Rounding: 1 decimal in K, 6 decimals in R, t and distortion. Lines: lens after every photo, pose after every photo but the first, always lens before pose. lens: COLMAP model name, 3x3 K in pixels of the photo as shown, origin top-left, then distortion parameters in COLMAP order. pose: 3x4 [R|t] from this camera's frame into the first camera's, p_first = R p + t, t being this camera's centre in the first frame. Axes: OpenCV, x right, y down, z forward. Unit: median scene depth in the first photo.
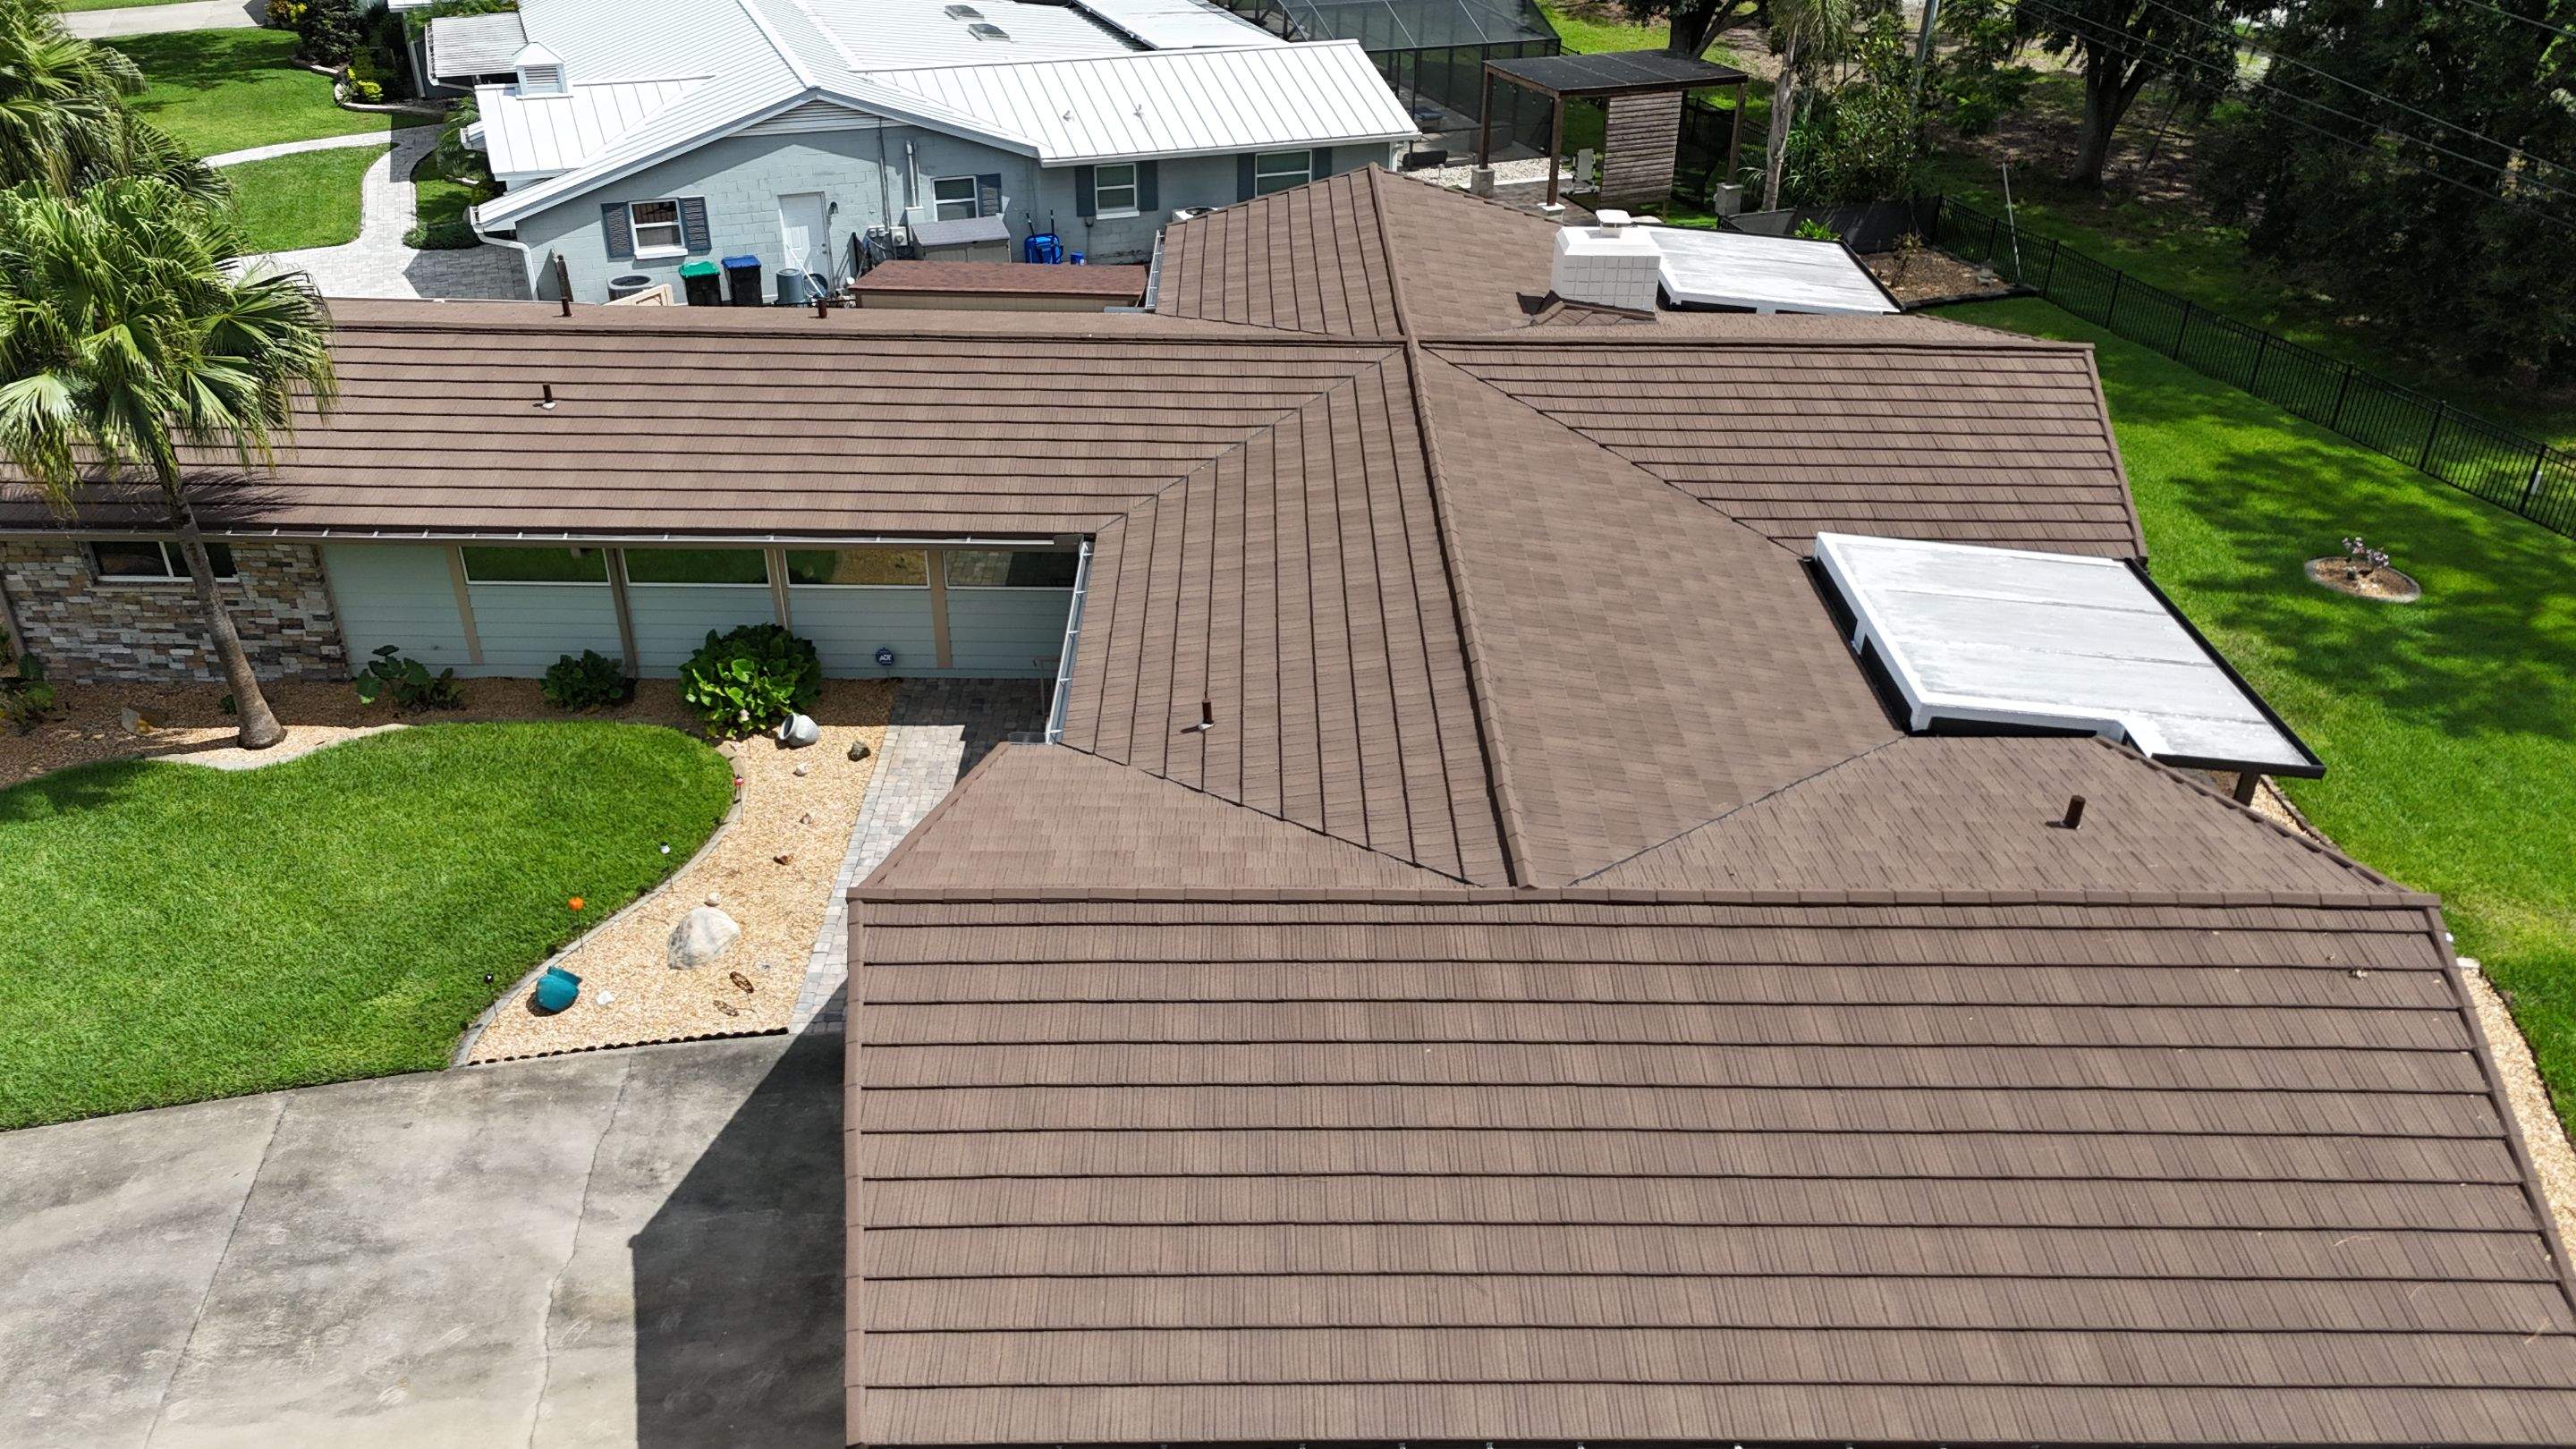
lens RADIAL K [[1895.4, 0, 1291.5], [0, 1895.4, 724.0], [0, 0, 1]] dist [0.079178, -0.073937]
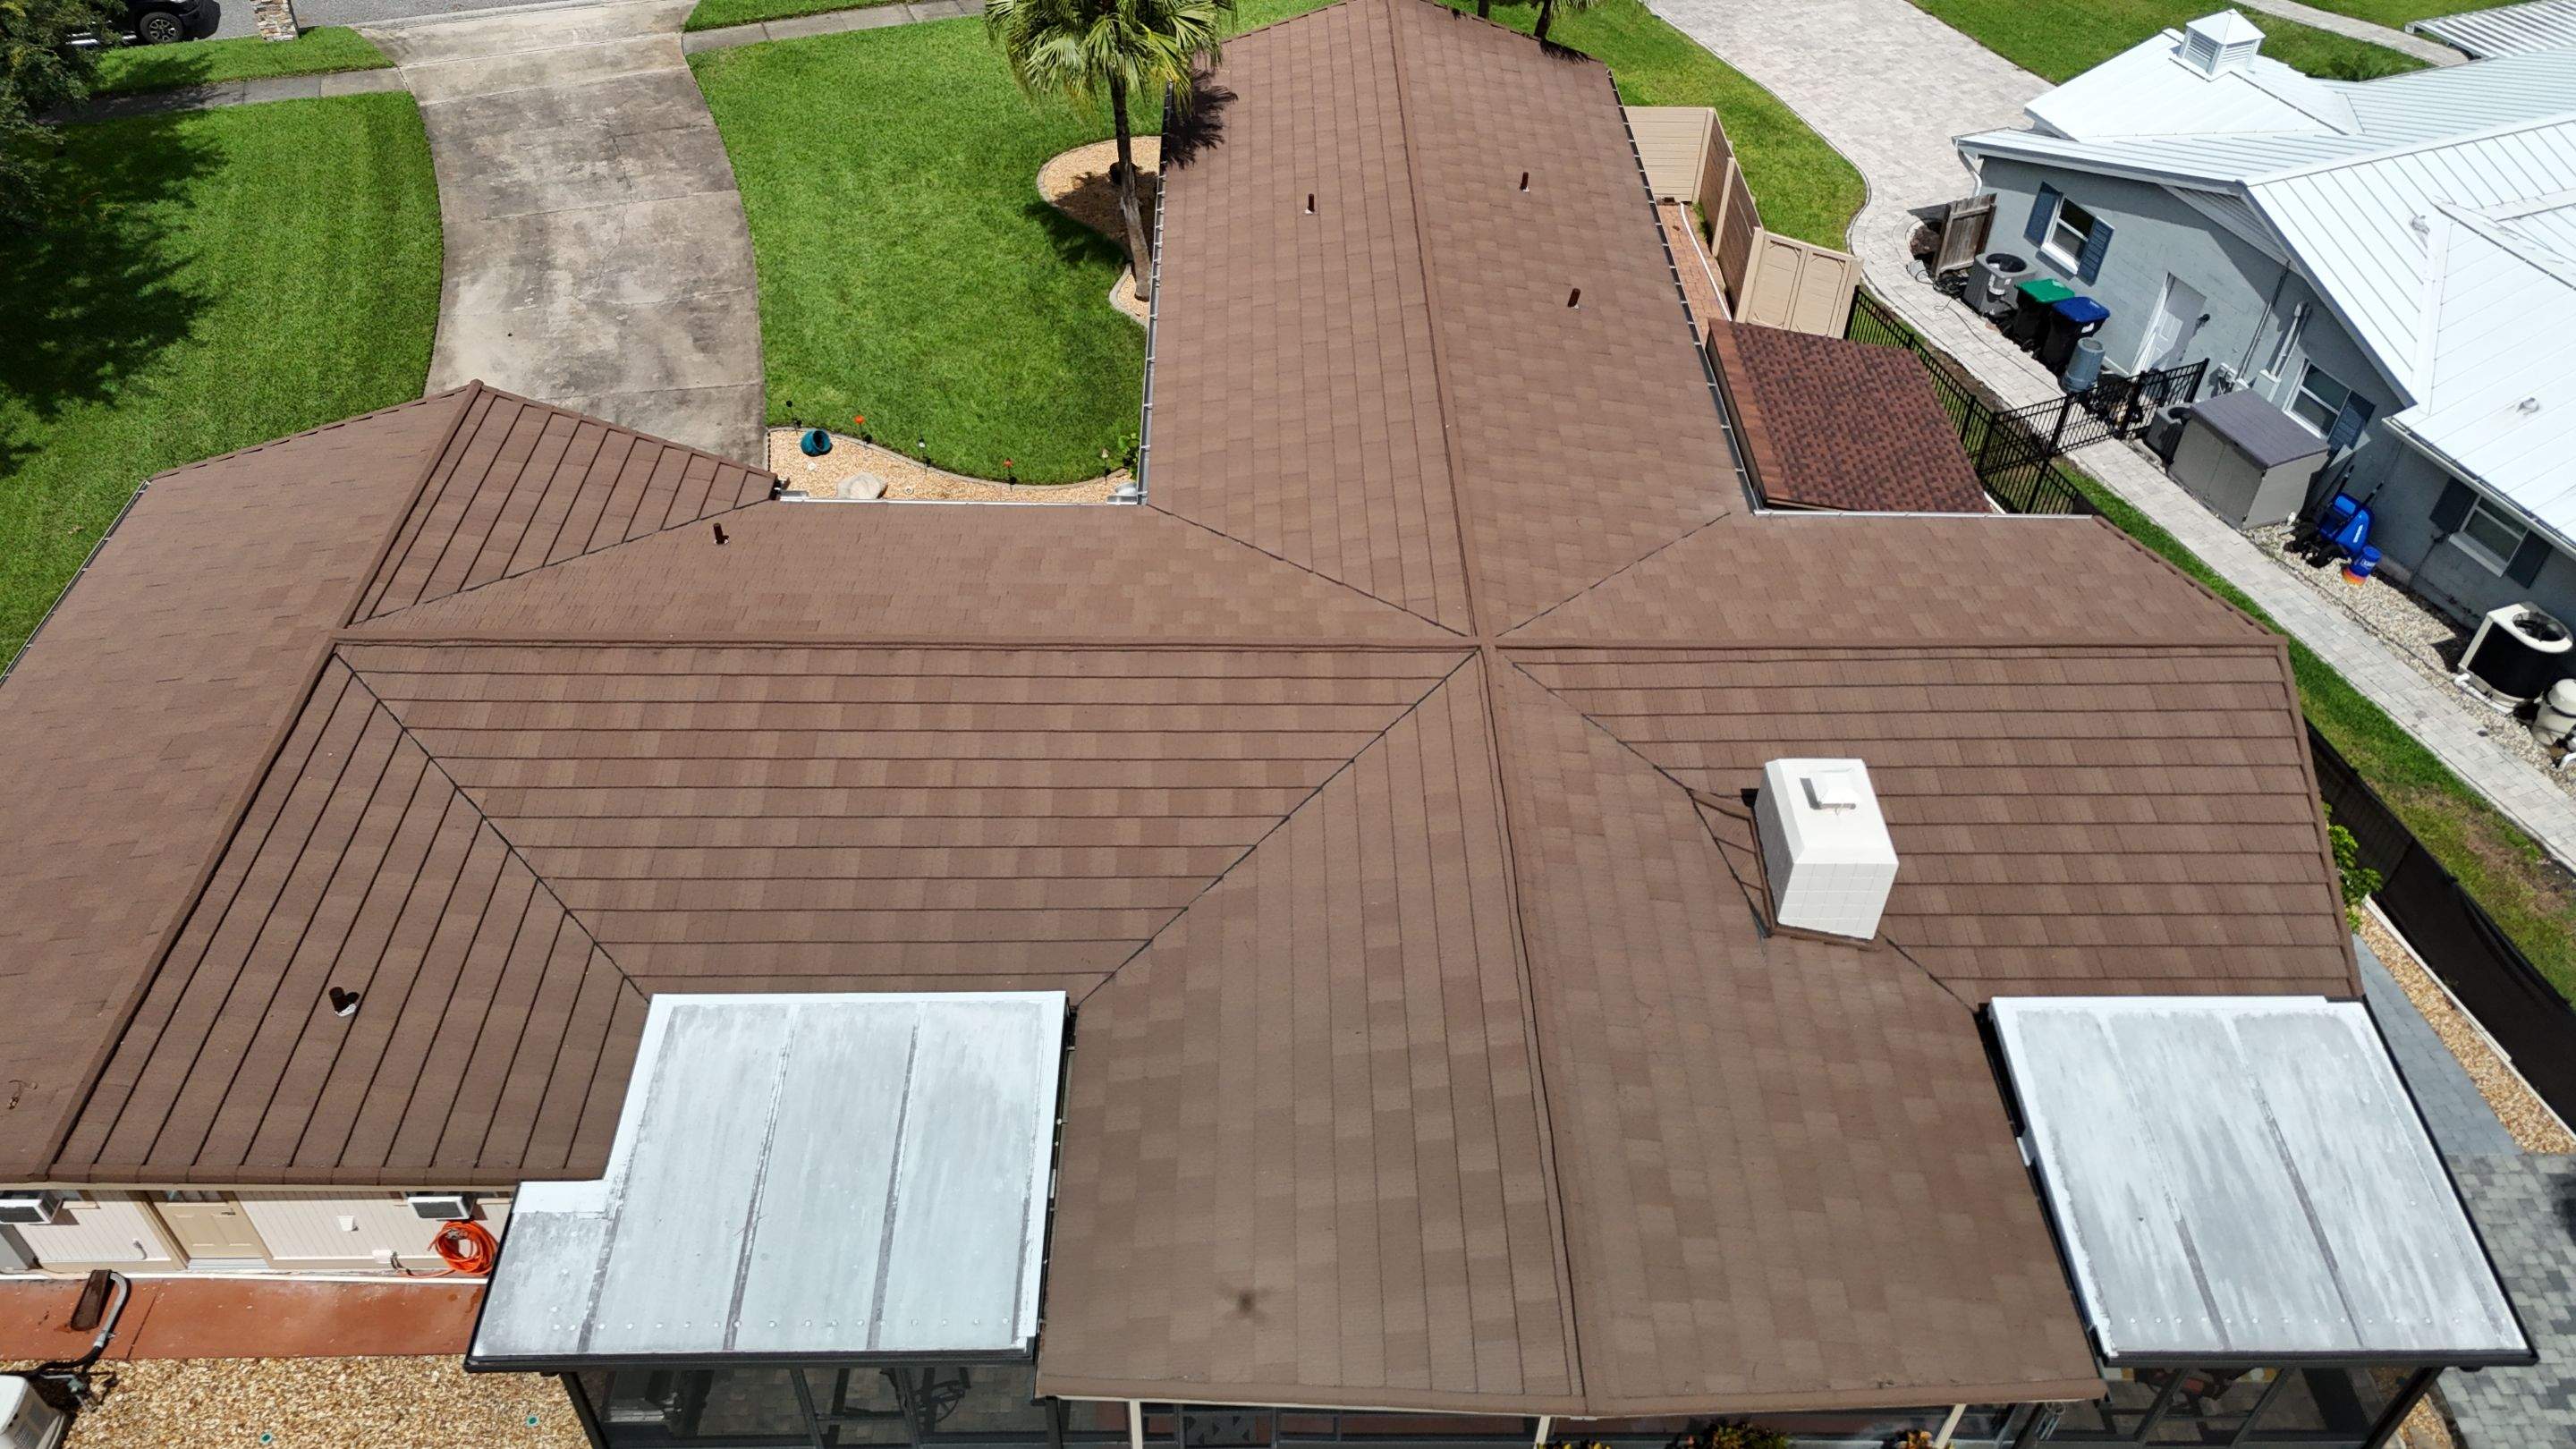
lens RADIAL K [[1895.4, 0, 1291.5], [0, 1895.4, 724.0], [0, 0, 1]] dist [0.079178, -0.073937]
pose [[0.001166, 0.662393, -0.749156, 0.788348], [-0.525548, 0.637761, 0.563081, -0.667249], [0.850763, 0.393061, 0.348863, 0.711223]]
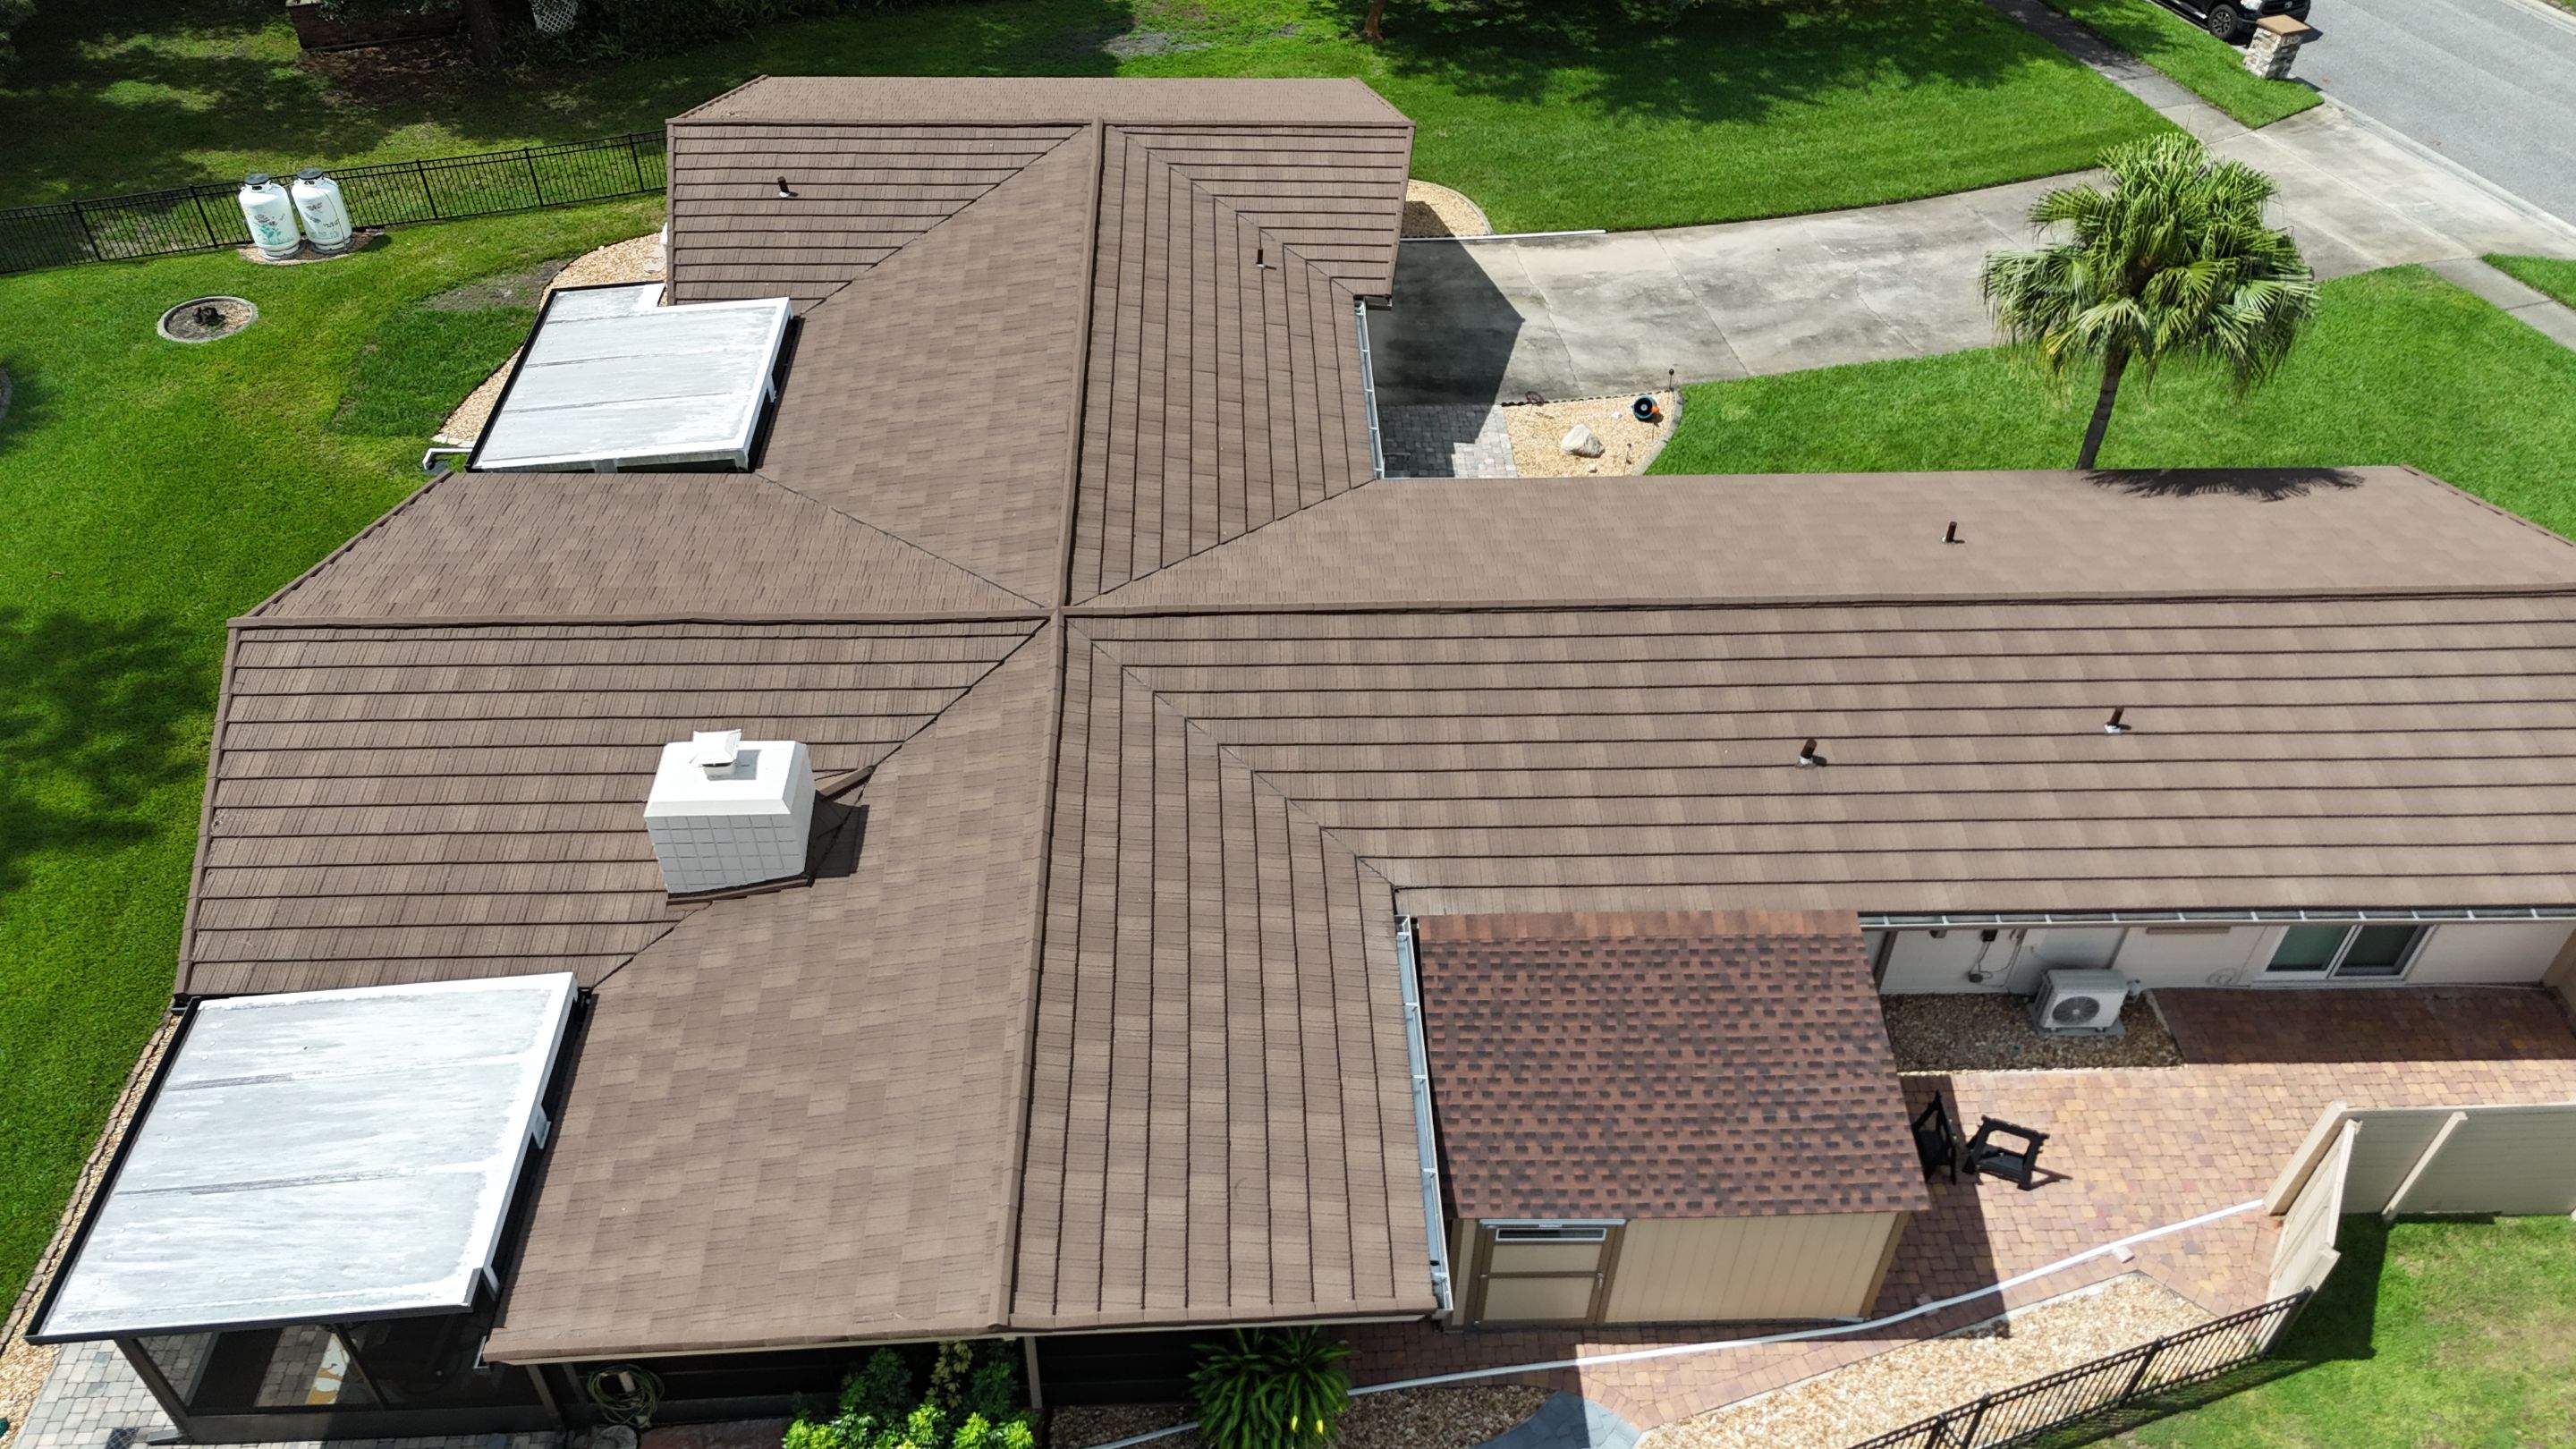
lens RADIAL K [[1895.4, 0, 1291.5], [0, 1895.4, 724.0], [0, 0, 1]] dist [0.079178, -0.073937]
pose [[-0.999292, -0.010195, -0.036220, -0.012904], [-0.037615, 0.294895, 0.954789, -1.107653], [0.000947, 0.955475, -0.295070, 1.428565]]
